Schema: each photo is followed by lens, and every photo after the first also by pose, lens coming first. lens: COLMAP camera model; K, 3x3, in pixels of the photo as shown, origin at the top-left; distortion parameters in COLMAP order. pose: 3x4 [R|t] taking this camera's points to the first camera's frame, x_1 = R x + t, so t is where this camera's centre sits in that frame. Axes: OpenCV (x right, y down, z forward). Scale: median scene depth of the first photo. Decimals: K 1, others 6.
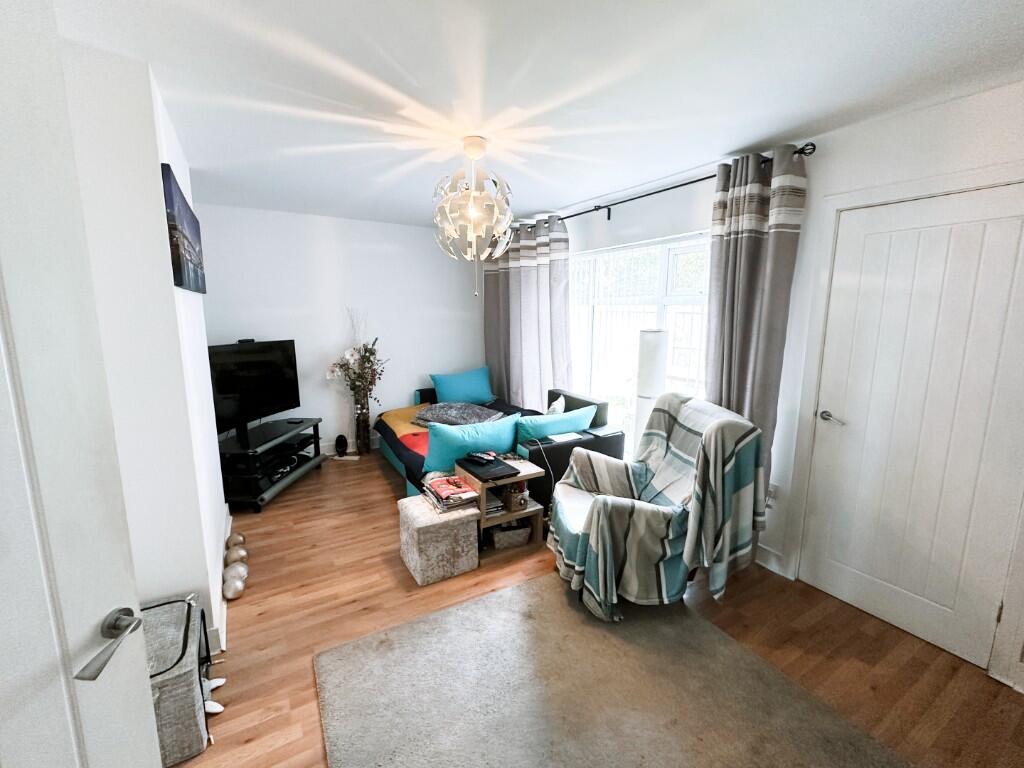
lens RADIAL K [[442.9, 0, 512.0], [0, 442.9, 384.0], [0, 0, 1]] dist [-0.001526, 0.000336]
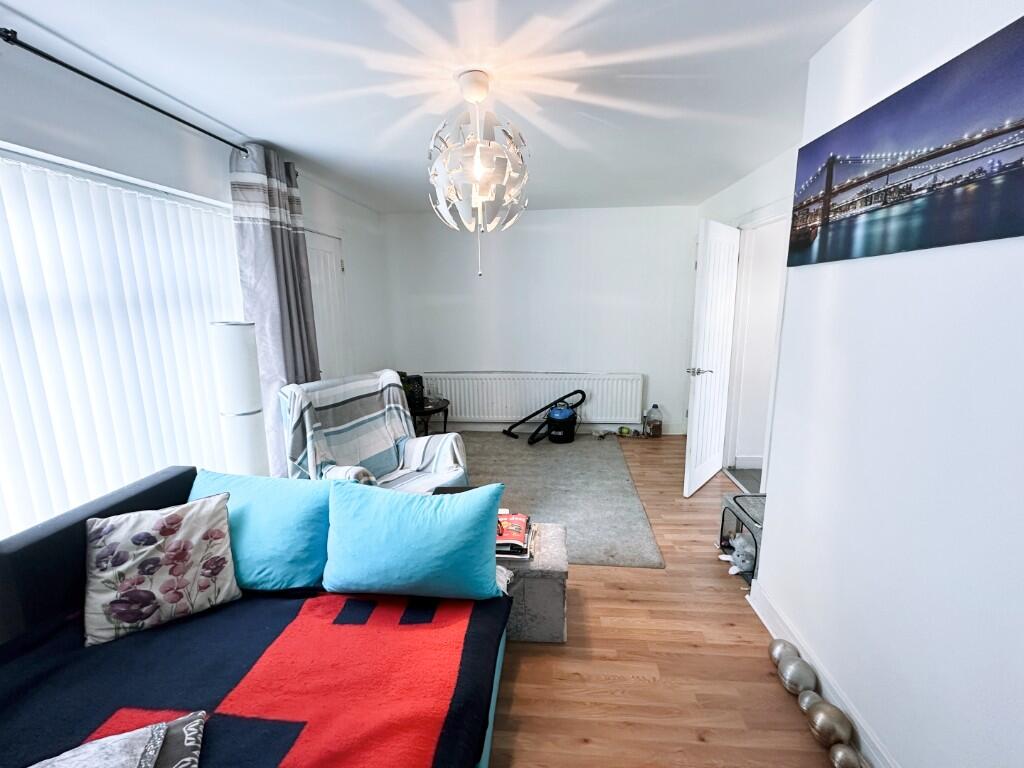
lens RADIAL K [[442.9, 0, 512.0], [0, 442.9, 384.0], [0, 0, 1]] dist [-0.001526, 0.000336]
pose [[-0.813327, -0.107799, 0.571733, -0.630827], [0.106967, 0.938228, 0.329069, -0.281221], [-0.571889, 0.328798, -0.751555, 1.686211]]
